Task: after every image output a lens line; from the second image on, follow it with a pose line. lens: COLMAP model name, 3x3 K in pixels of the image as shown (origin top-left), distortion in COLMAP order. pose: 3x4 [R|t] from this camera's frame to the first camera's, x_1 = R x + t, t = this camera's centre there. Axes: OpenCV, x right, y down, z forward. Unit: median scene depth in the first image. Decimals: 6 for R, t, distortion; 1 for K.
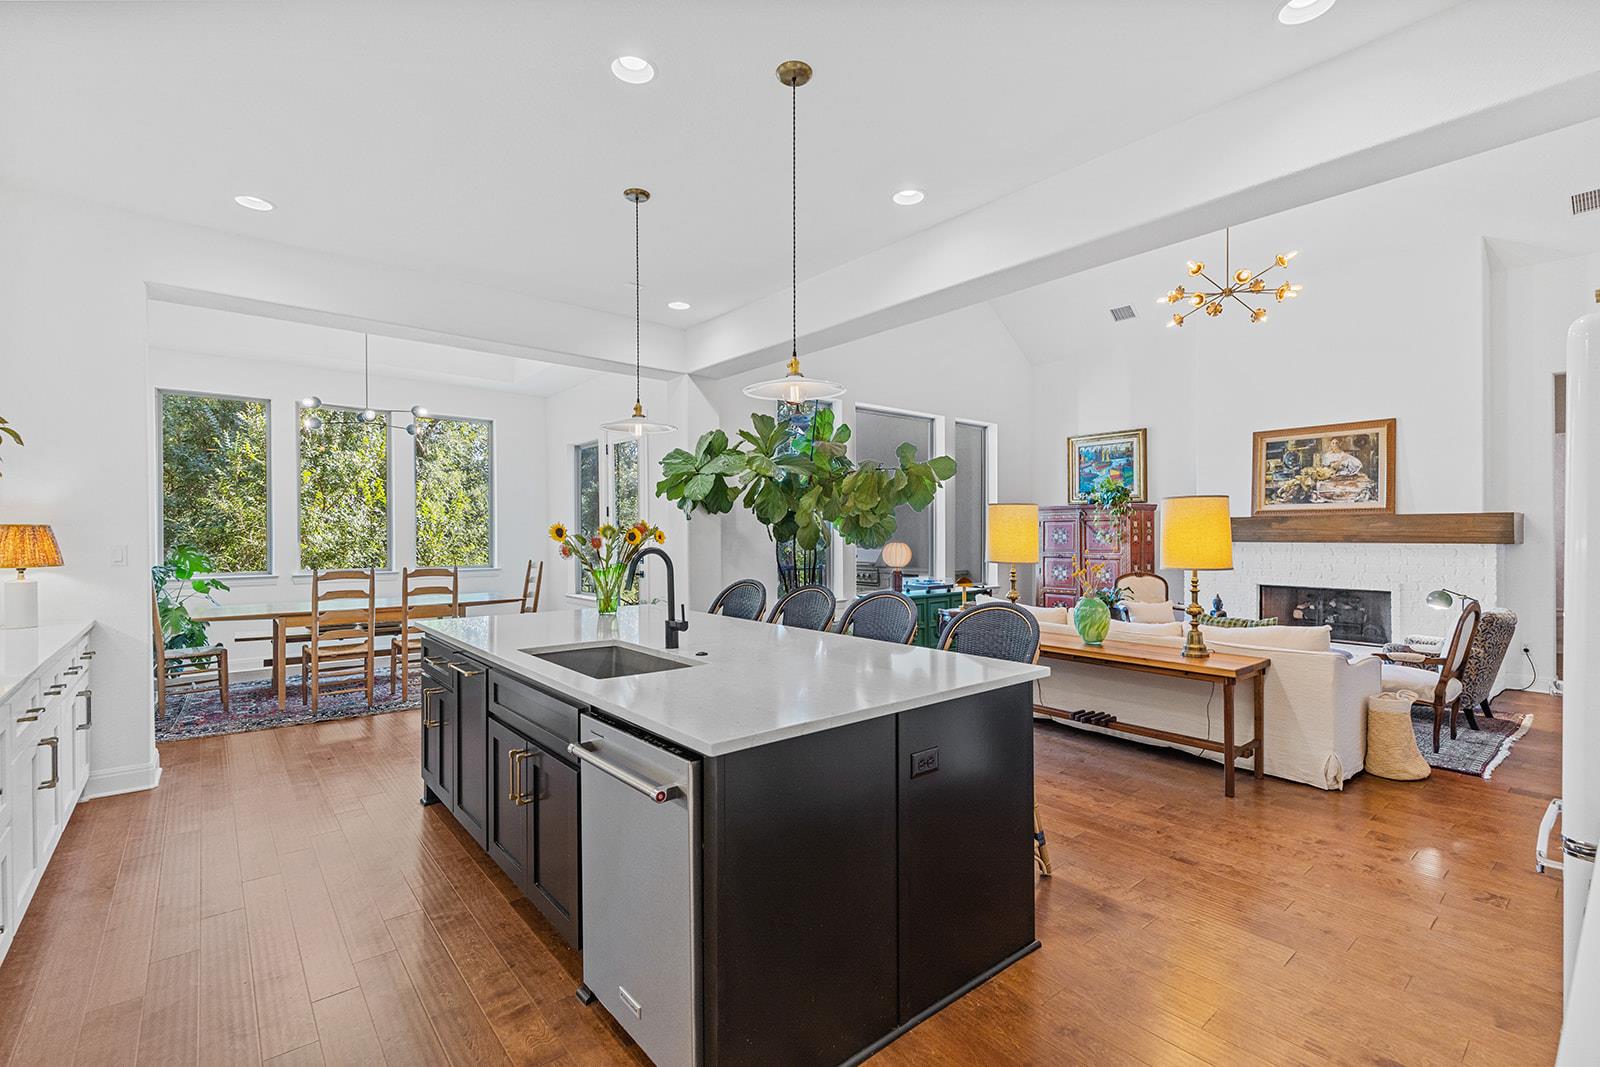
lens RADIAL K [[721.7, 0, 795.3], [0, 721.7, 544.0], [0, 0, 1]] dist [0.000619, -0.001008]
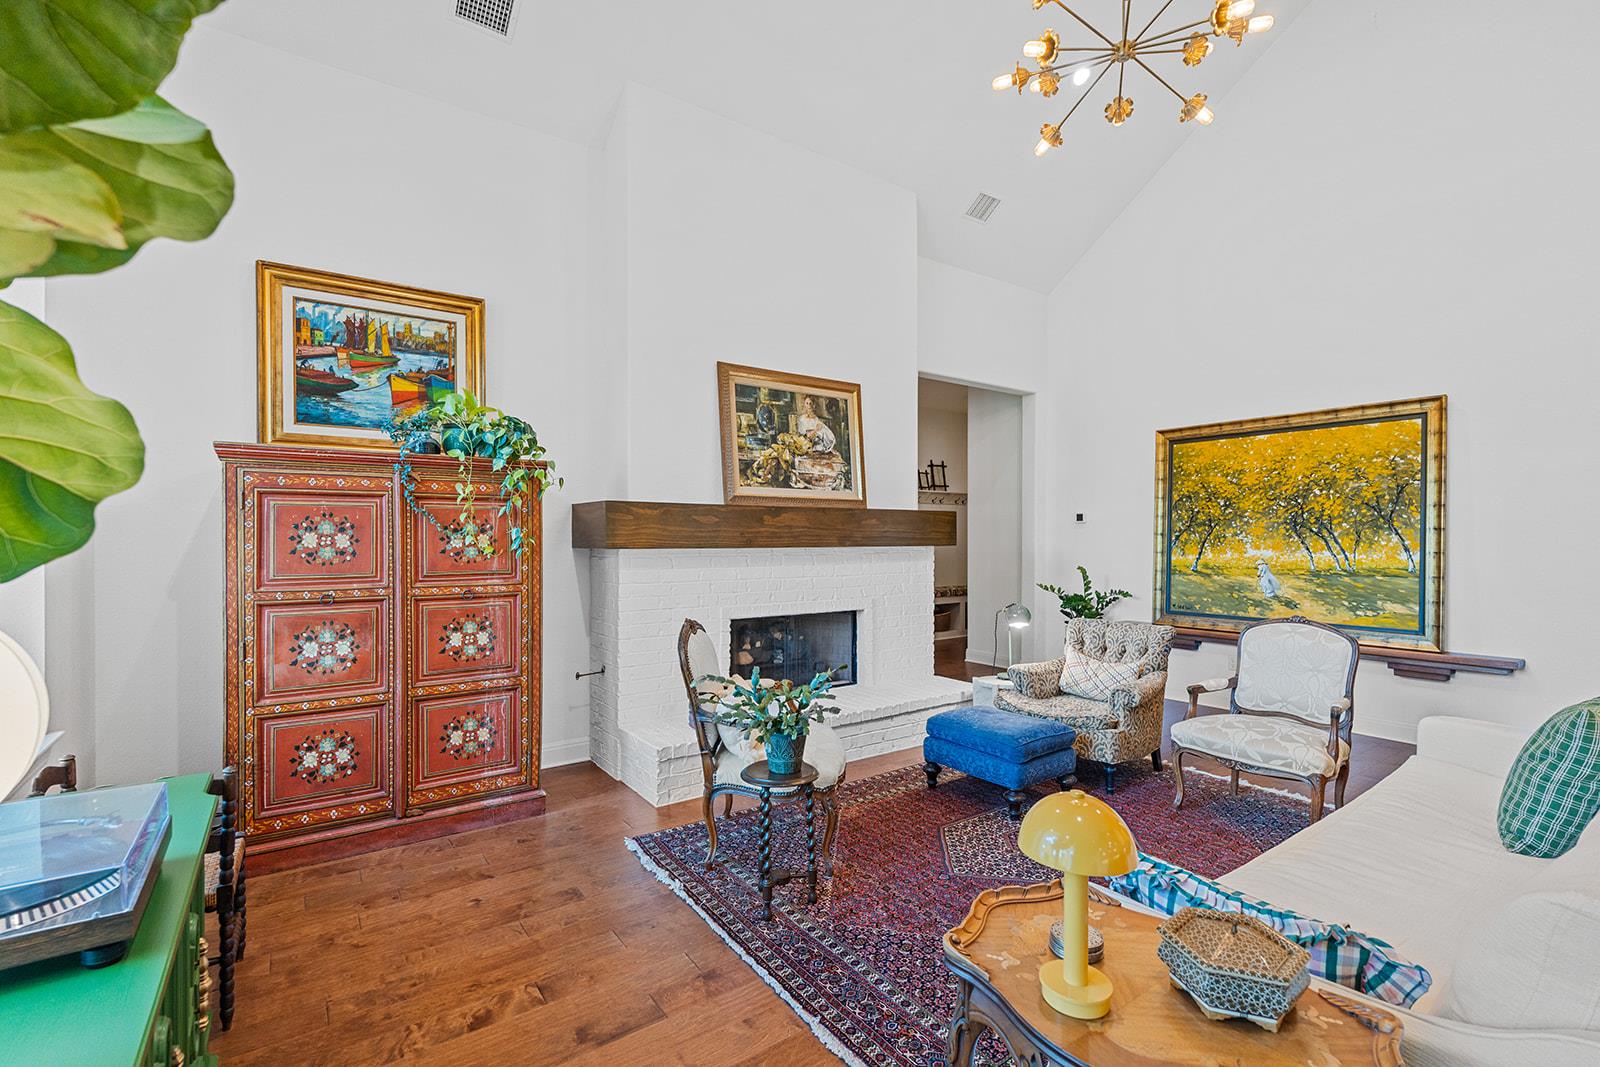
lens RADIAL K [[721.7, 0, 799.7], [0, 721.7, 532.1], [0, 0, 1]] dist [0.000619, -0.001008]
pose [[0.066762, 0.004063, 0.997761, 0.055819], [0.011684, 0.999920, -0.004854, -0.012761], [-0.997701, 0.011982, 0.066709, 0.932484]]
